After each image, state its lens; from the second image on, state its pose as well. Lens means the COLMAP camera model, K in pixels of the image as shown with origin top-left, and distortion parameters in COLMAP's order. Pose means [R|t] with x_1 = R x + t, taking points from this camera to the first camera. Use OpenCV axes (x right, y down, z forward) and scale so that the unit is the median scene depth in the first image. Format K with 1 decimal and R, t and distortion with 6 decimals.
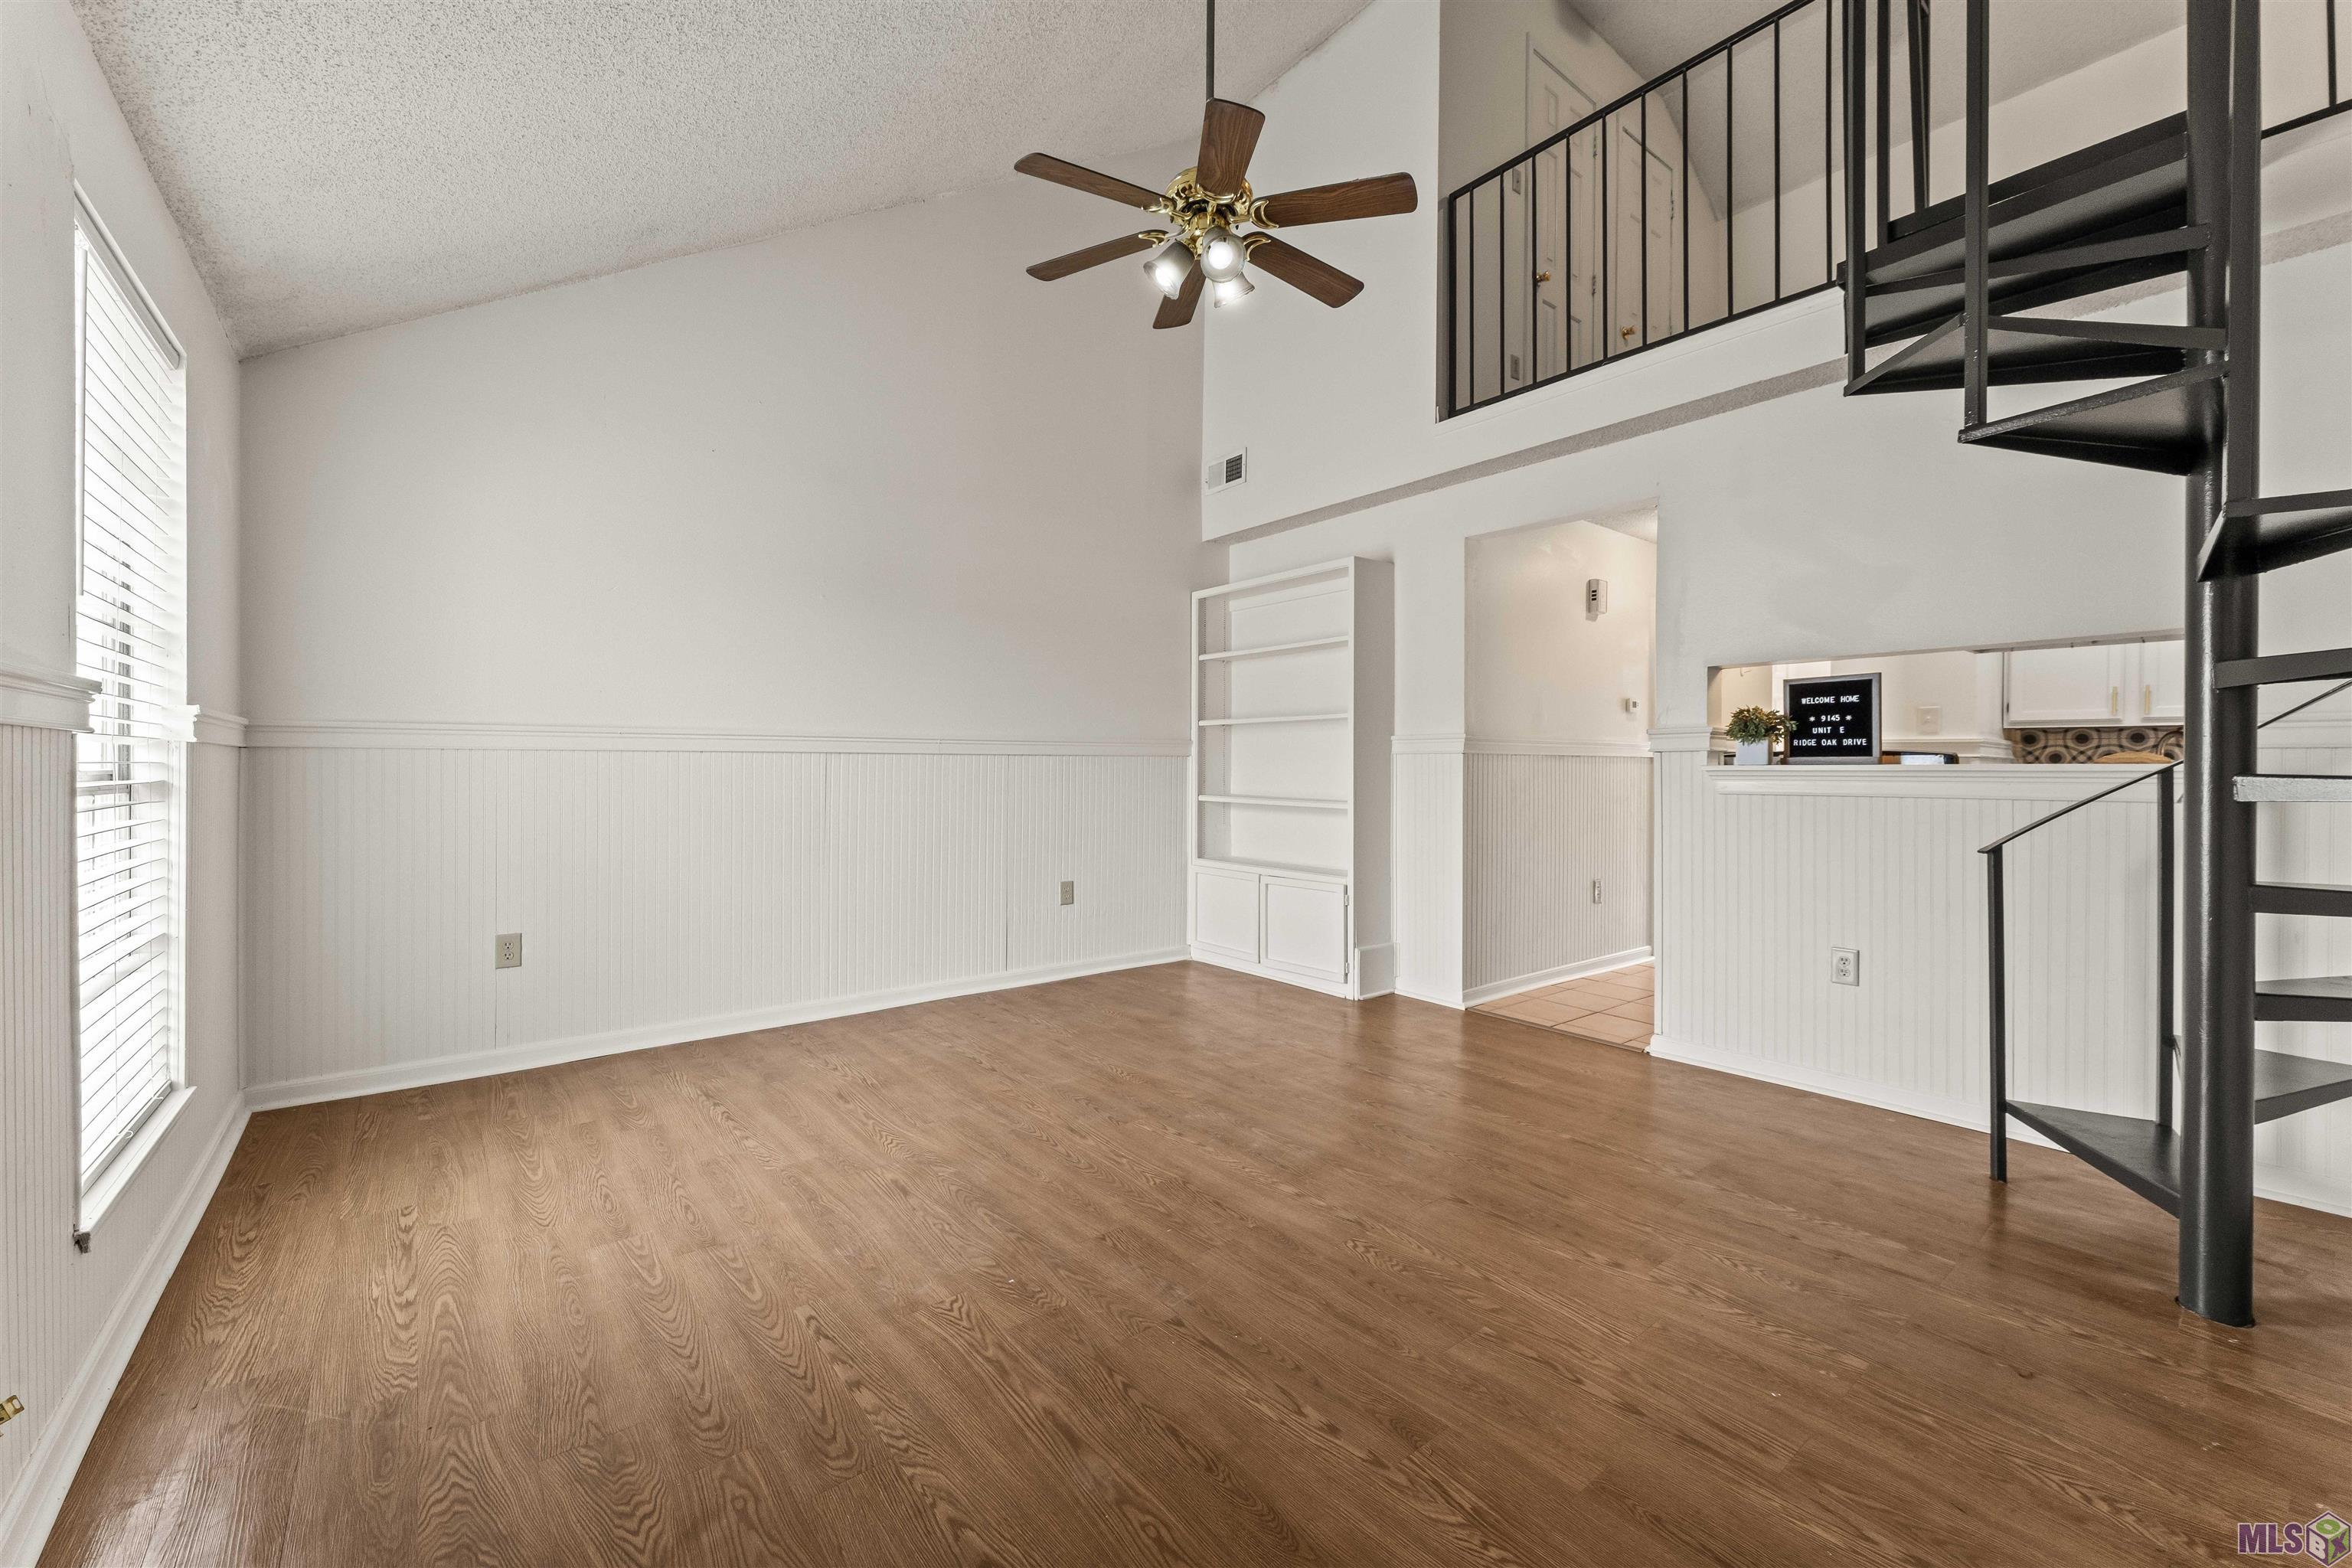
lens RADIAL K [[961.6, 0, 1163.3], [0, 961.6, 775.7], [0, 0, 1]] dist [0.001003, 0.000361]
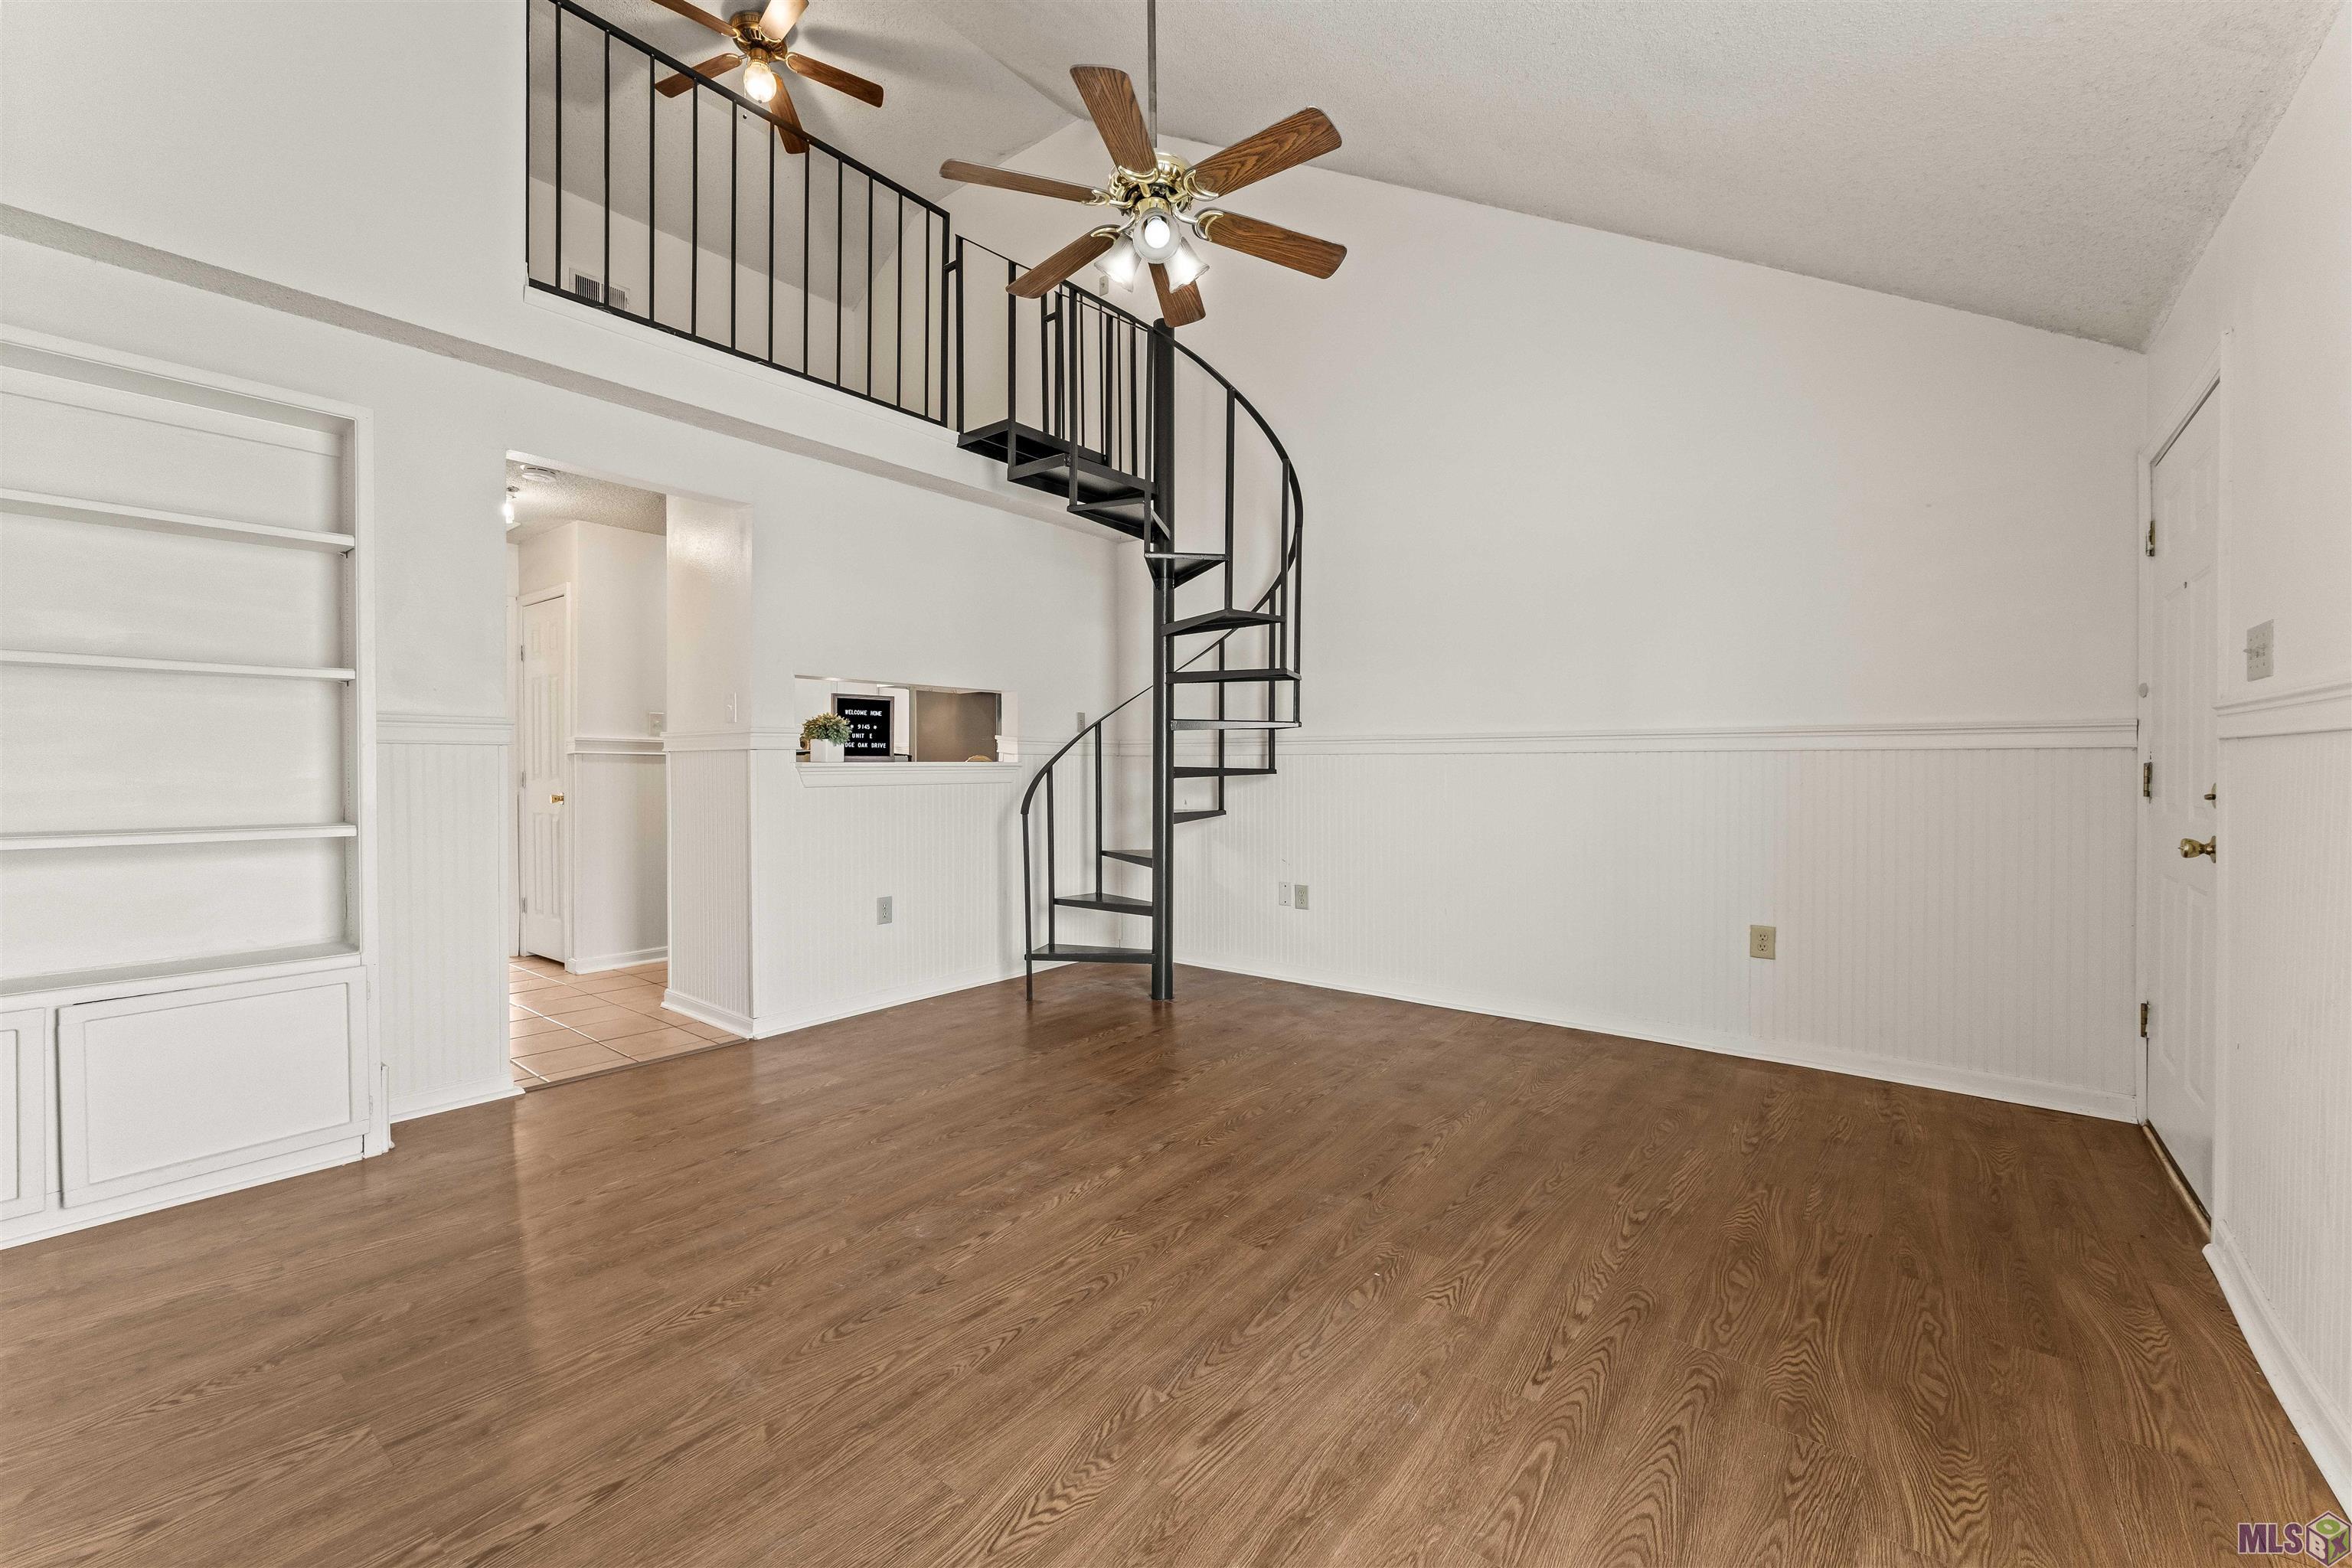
lens RADIAL K [[961.6, 0, 1156.6], [0, 961.6, 773.3], [0, 0, 1]] dist [0.001003, 0.000361]
pose [[-0.242677, -0.011304, 0.970041, -0.890114], [0.005886, 0.999897, 0.013125, -0.014260], [-0.970089, 0.008894, -0.242585, 1.210292]]
